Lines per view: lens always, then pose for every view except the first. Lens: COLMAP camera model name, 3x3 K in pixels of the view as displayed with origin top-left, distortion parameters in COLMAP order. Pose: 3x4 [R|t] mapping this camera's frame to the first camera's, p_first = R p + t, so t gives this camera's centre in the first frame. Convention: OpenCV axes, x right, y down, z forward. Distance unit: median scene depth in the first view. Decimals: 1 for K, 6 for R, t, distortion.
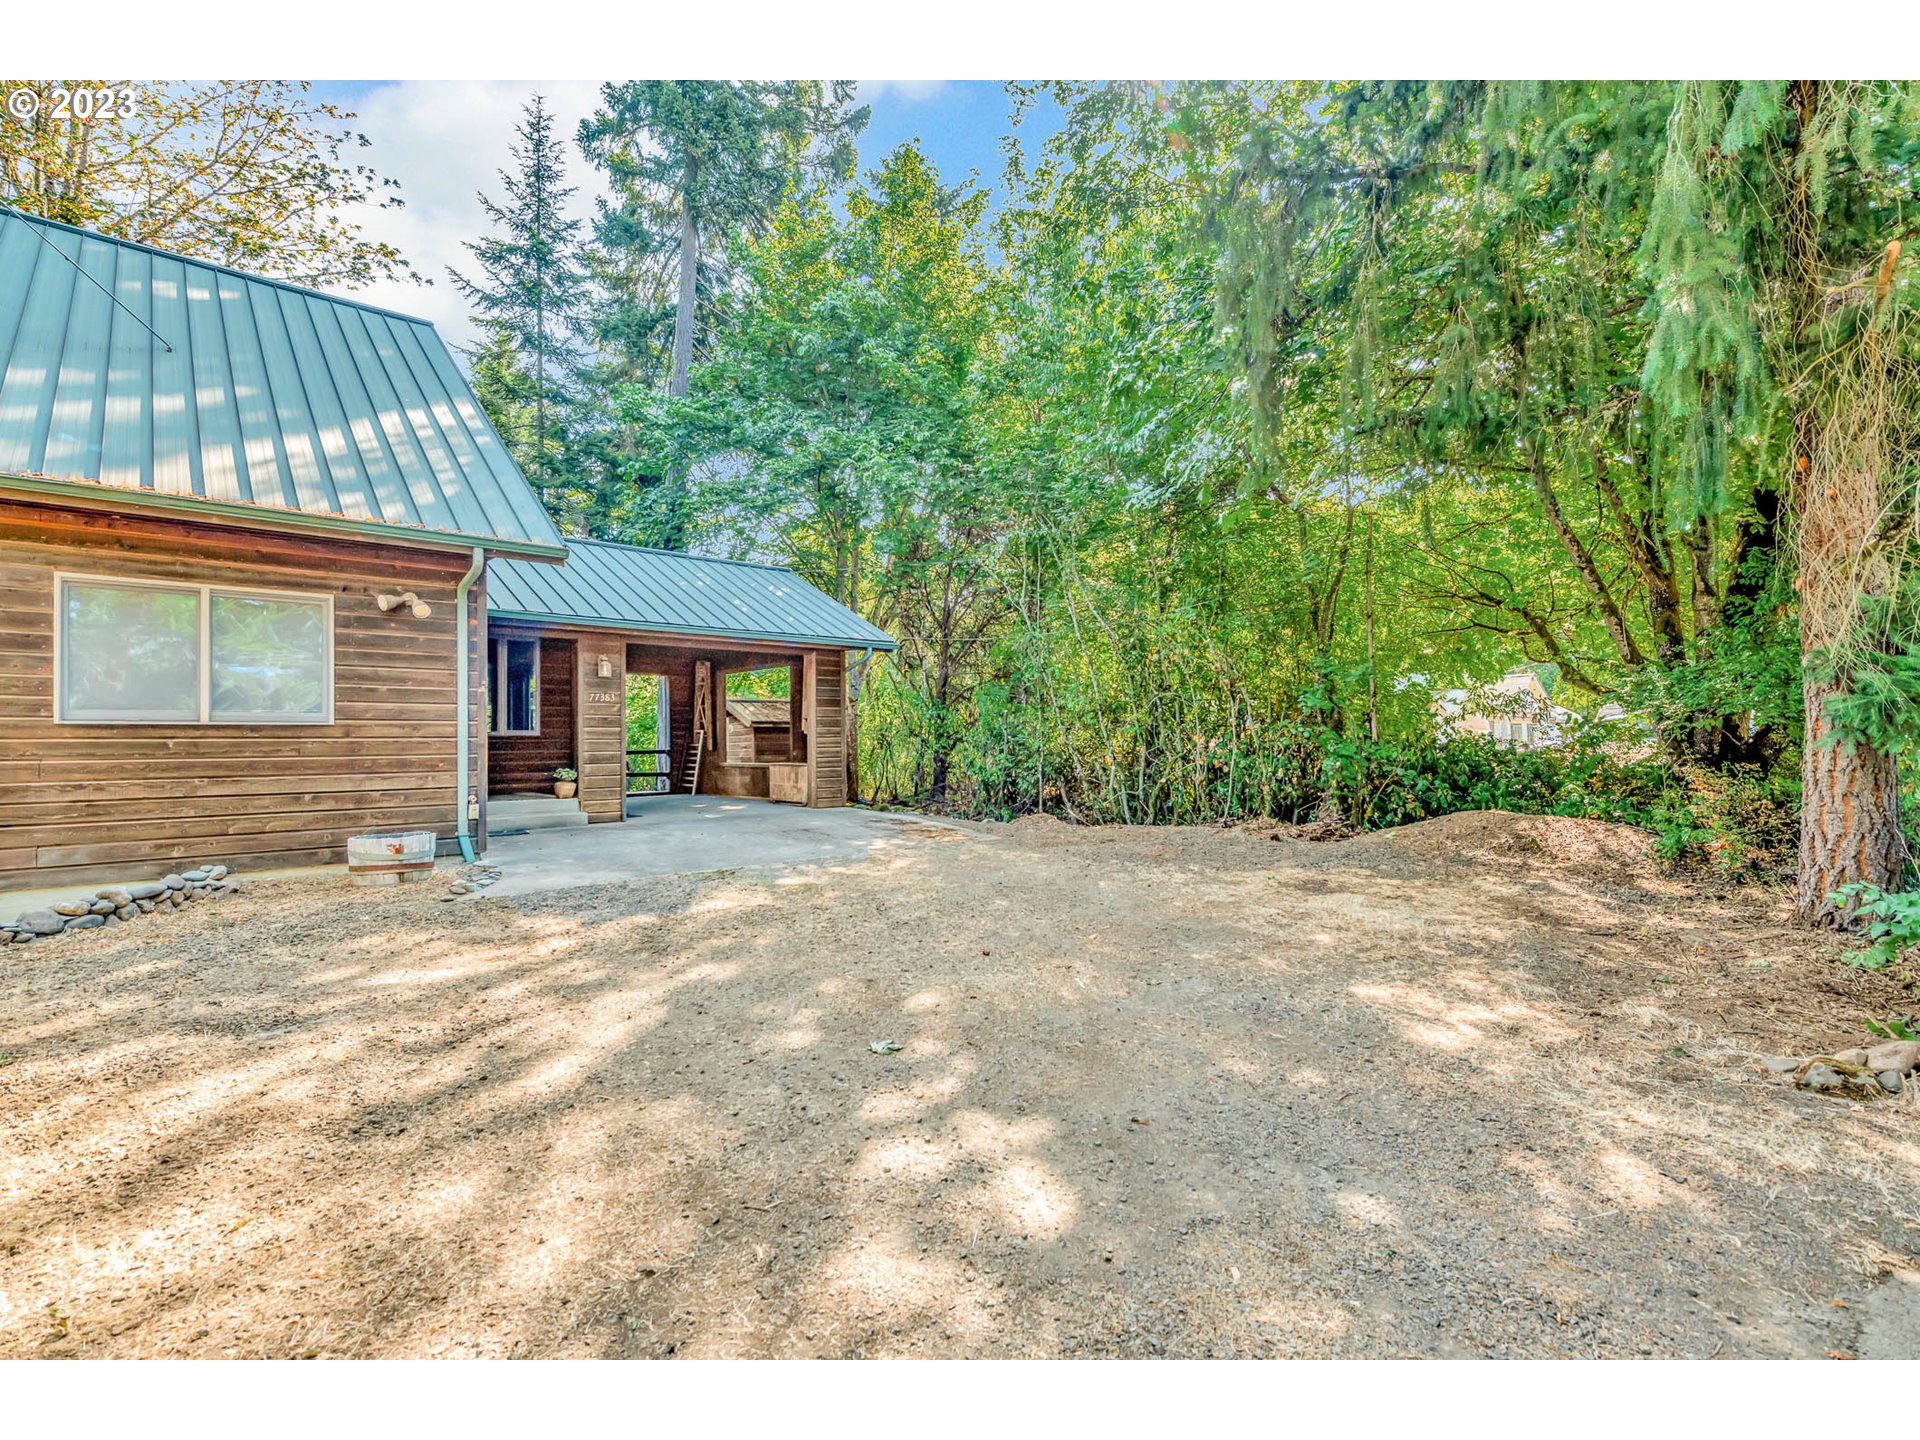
lens RADIAL K [[765.9, 0, 963.1], [0, 765.9, 732.0], [0, 0, 1]] dist [0.008804, -0.001042]
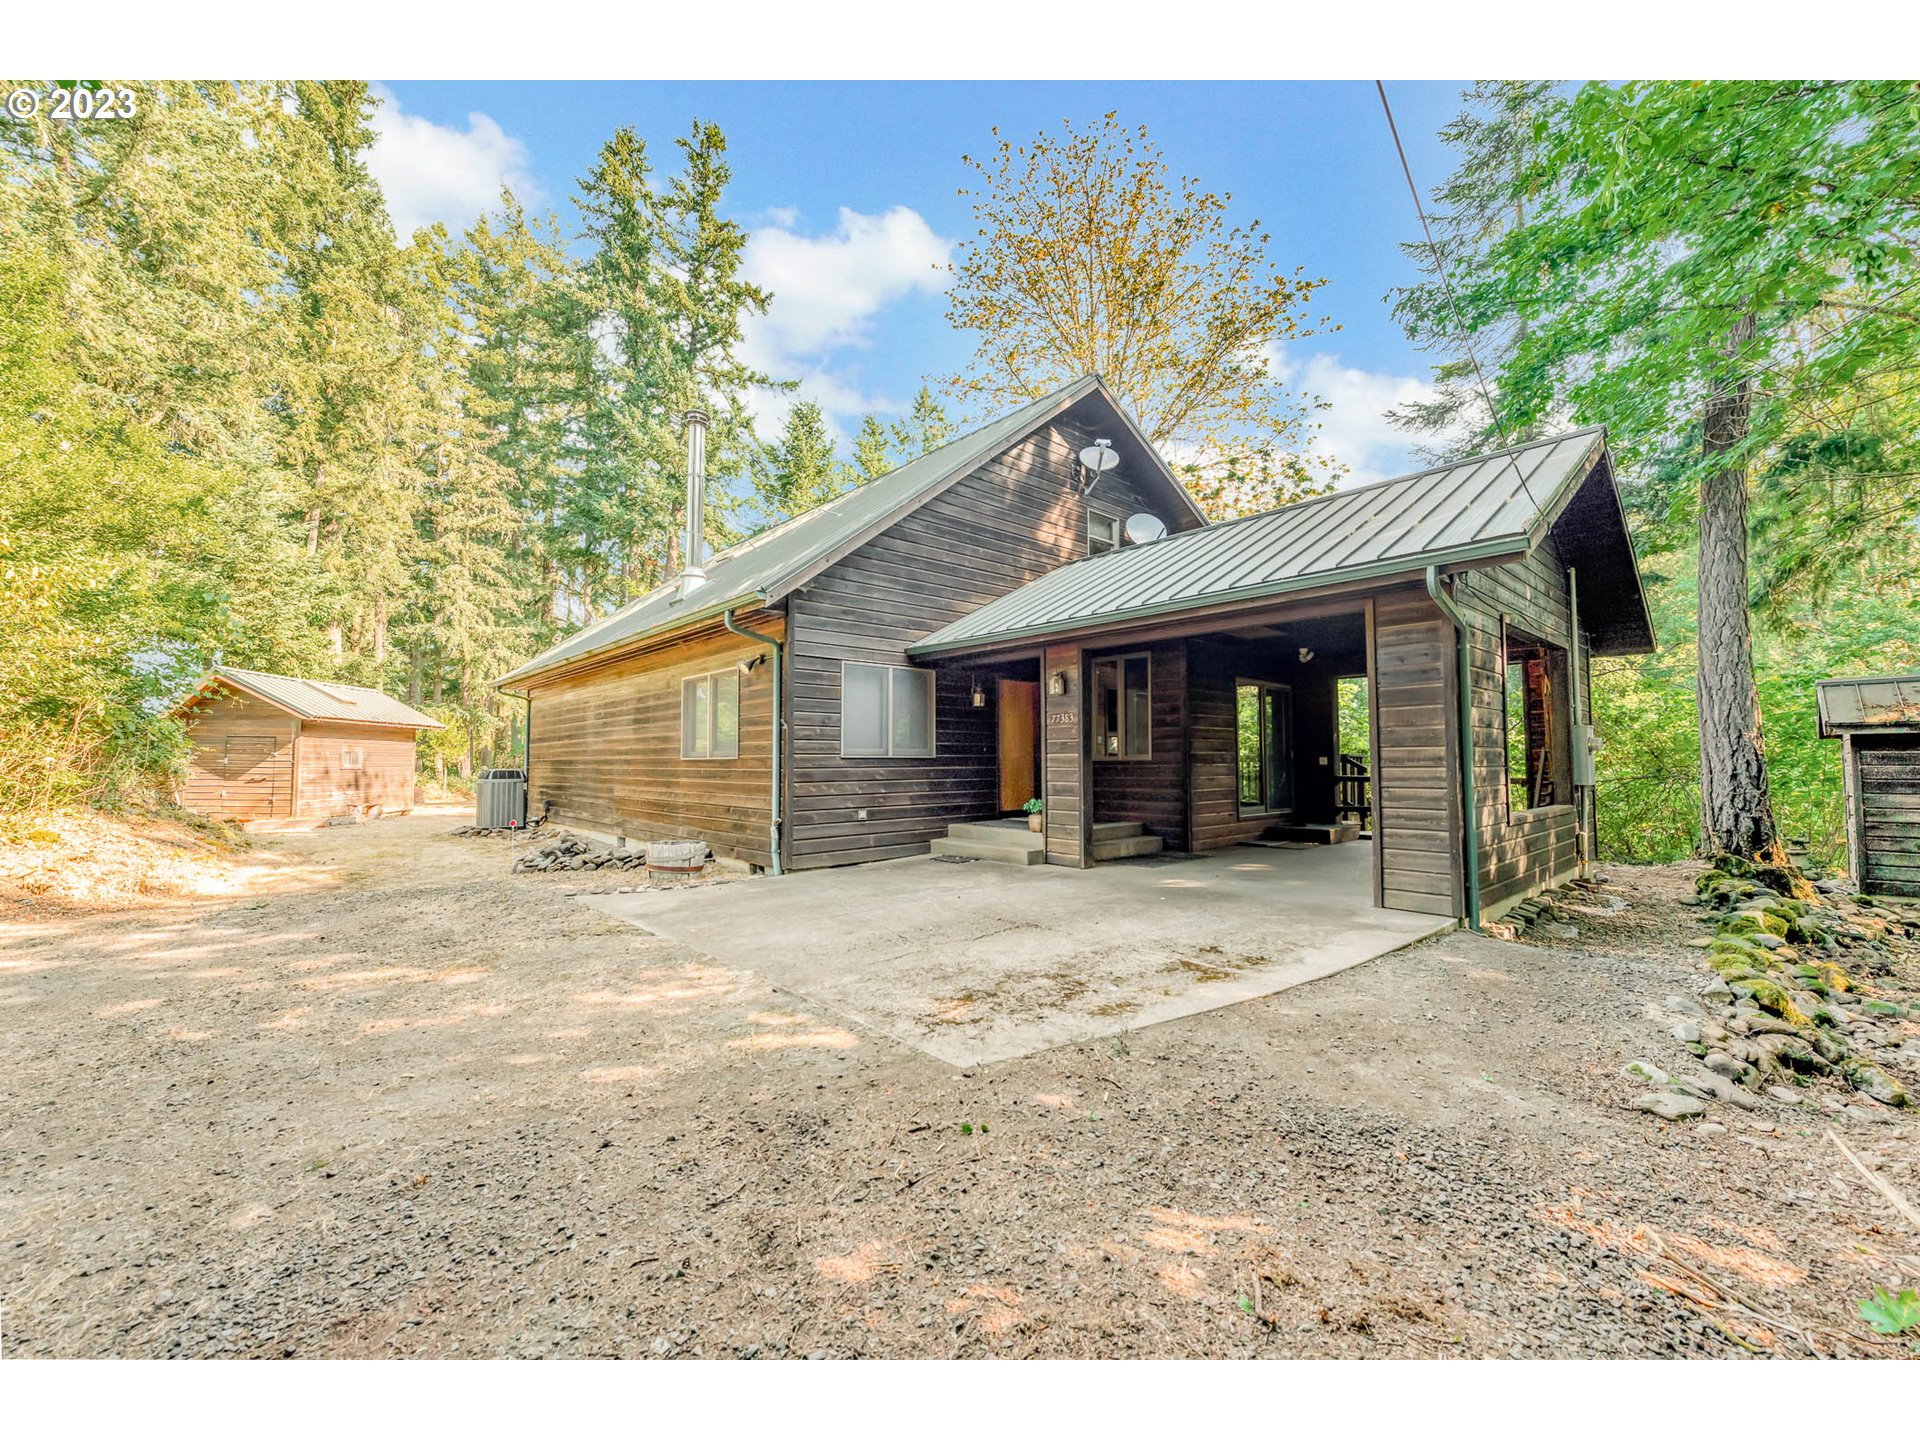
lens RADIAL K [[765.9, 0, 1008.0], [0, 765.9, 717.8], [0, 0, 1]] dist [0.008804, -0.001042]
pose [[0.055760, -0.046982, -0.997338, 0.590403], [0.015317, 0.998815, -0.046196, -0.011307], [0.998327, -0.012700, 0.056414, 1.386639]]
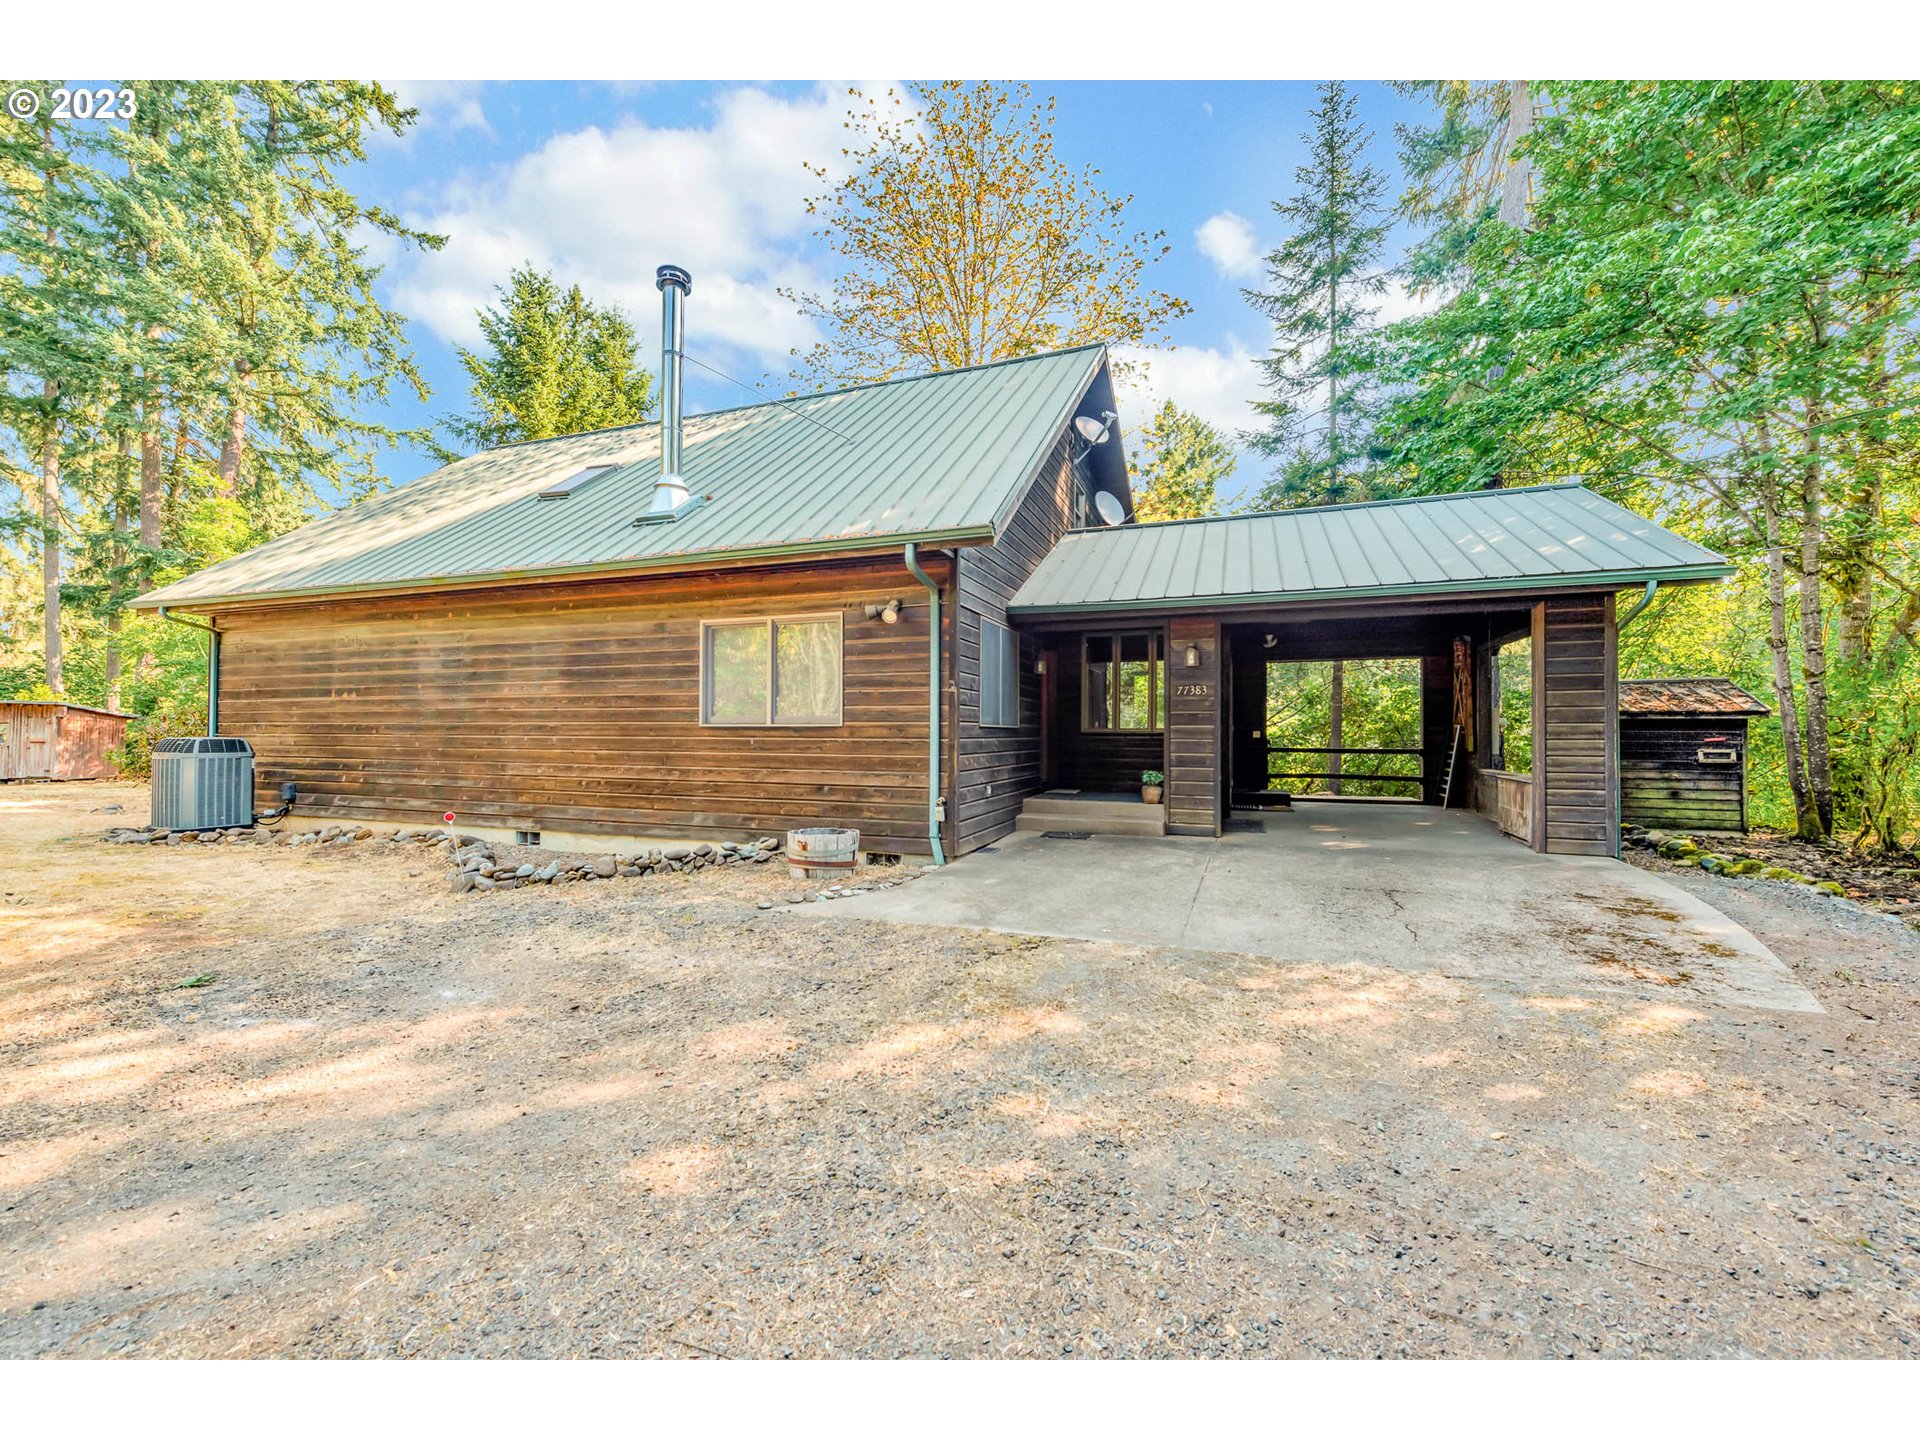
lens RADIAL K [[765.9, 0, 974.4], [0, 765.9, 718.9], [0, 0, 1]] dist [0.008804, -0.001042]
pose [[0.499187, -0.005626, -0.866476, 0.251589], [0.001022, 0.999982, -0.005904, -0.012422], [0.866493, 0.002062, 0.499184, 0.590652]]
